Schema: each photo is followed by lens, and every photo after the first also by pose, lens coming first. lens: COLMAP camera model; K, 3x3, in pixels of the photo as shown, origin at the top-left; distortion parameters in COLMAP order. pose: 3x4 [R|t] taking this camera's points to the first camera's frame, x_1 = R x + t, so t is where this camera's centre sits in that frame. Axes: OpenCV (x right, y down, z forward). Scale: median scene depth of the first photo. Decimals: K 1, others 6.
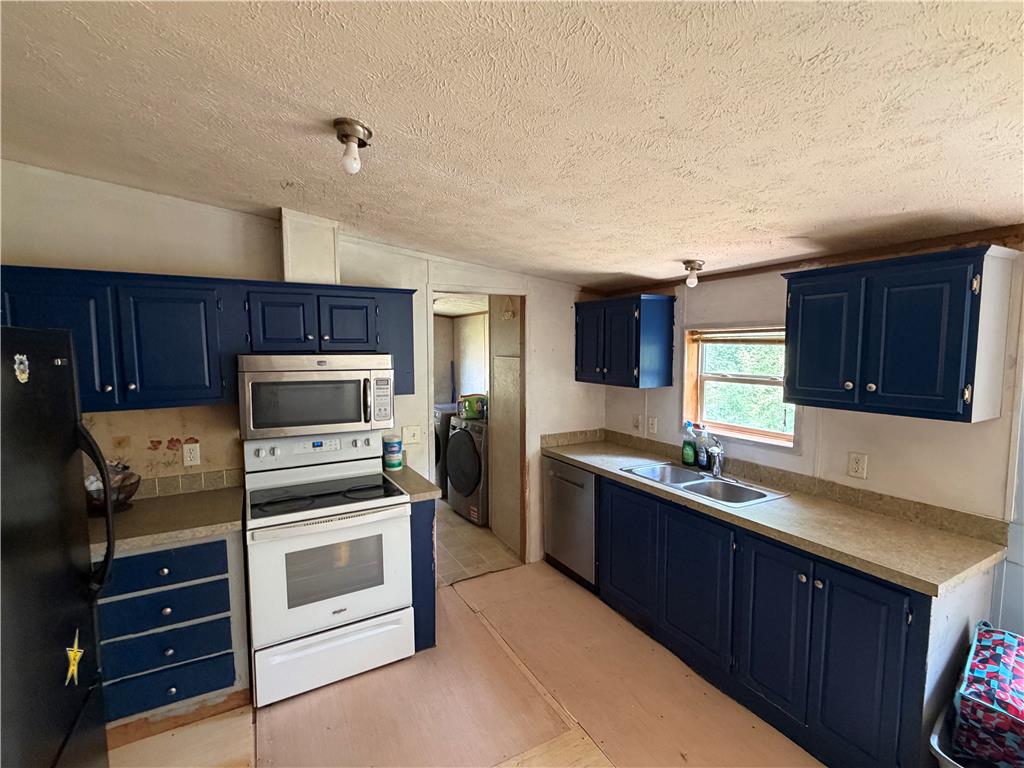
lens RADIAL K [[456.5, 0, 515.1], [0, 456.5, 384.4], [0, 0, 1]] dist [-0.002281, -0.000155]
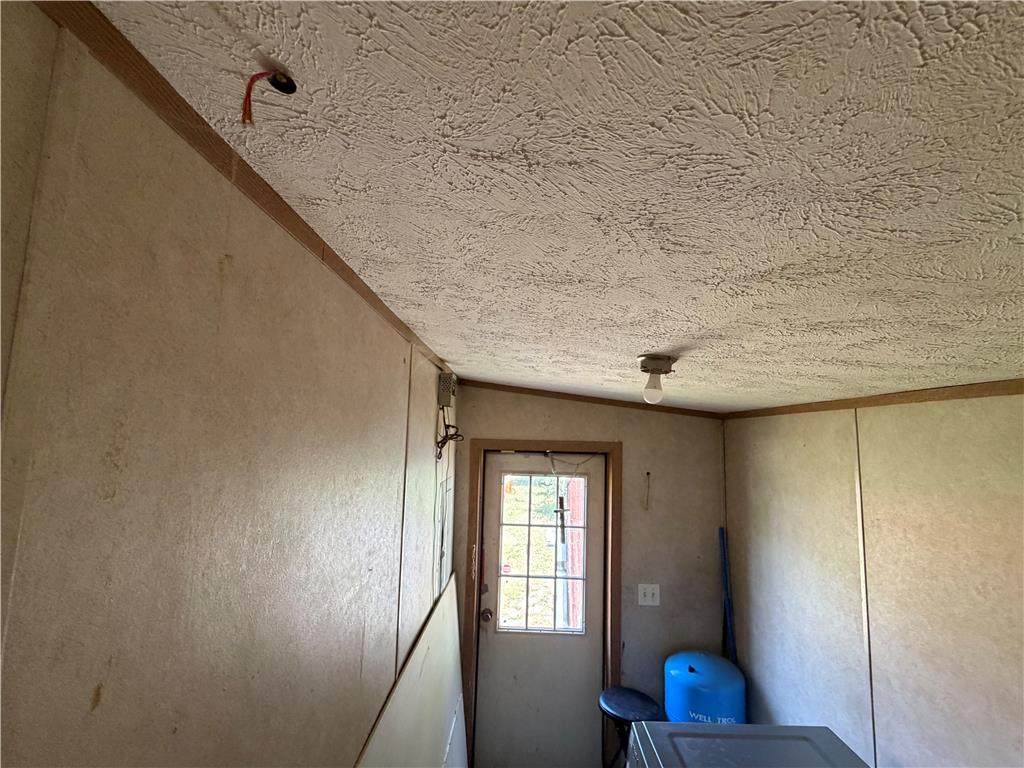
lens RADIAL K [[456.5, 0, 510.6], [0, 456.5, 383.3], [0, 0, 1]] dist [-0.002281, -0.000155]
pose [[0.873536, -0.034201, -0.485557, -0.291658], [-0.065888, 0.980039, -0.187567, -0.249874], [0.482280, 0.195839, 0.853846, 1.599678]]
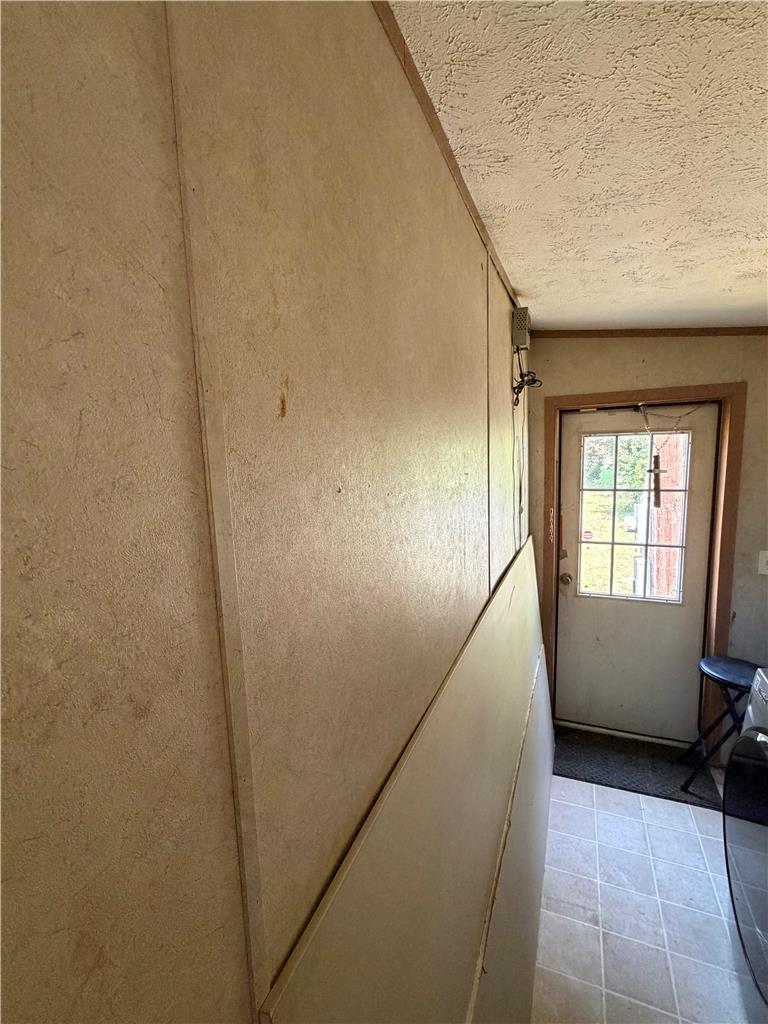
lens RADIAL K [[456.5, 0, 386.2], [0, 456.5, 508.5], [0, 0, 1]] dist [-0.002281, -0.000155]
pose [[0.630556, 0.074355, -0.772574, -0.342217], [-0.031774, 0.997039, 0.070025, -0.127398], [0.775493, -0.019607, 0.631052, 1.608362]]
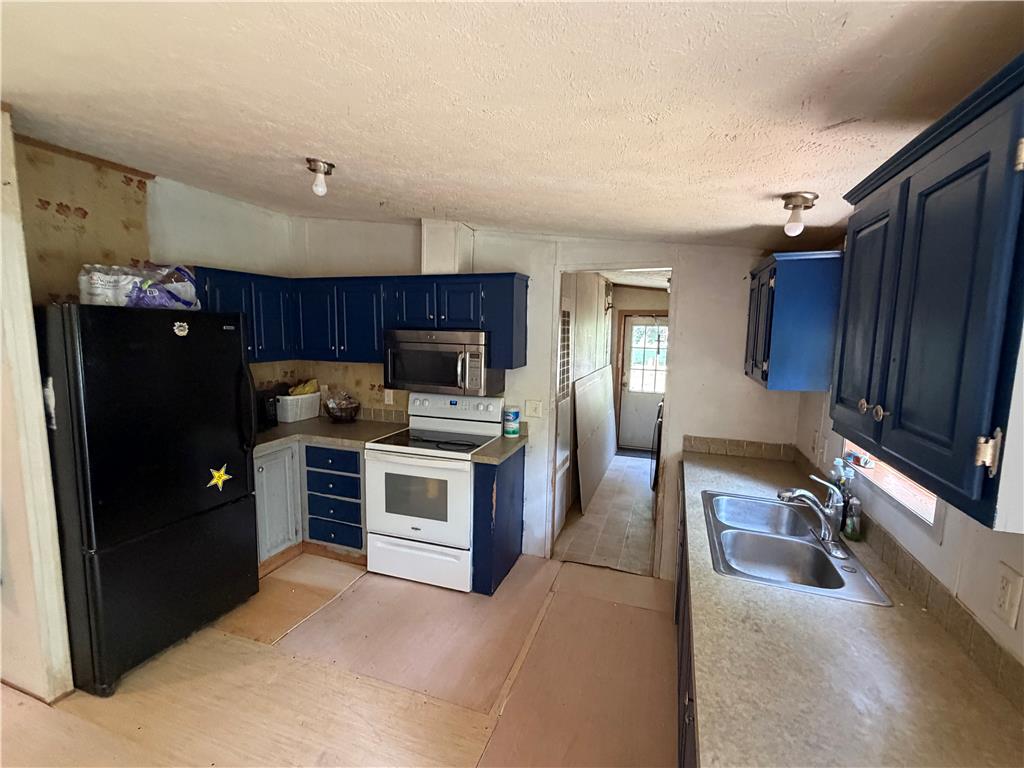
lens RADIAL K [[456.5, 0, 510.5], [0, 456.5, 383.8], [0, 0, 1]] dist [-0.002281, -0.000155]
pose [[0.667999, 0.102576, -0.737059, 0.653475], [-0.078800, 0.994636, 0.067006, -0.019457], [0.739979, 0.013320, 0.672499, 0.294935]]
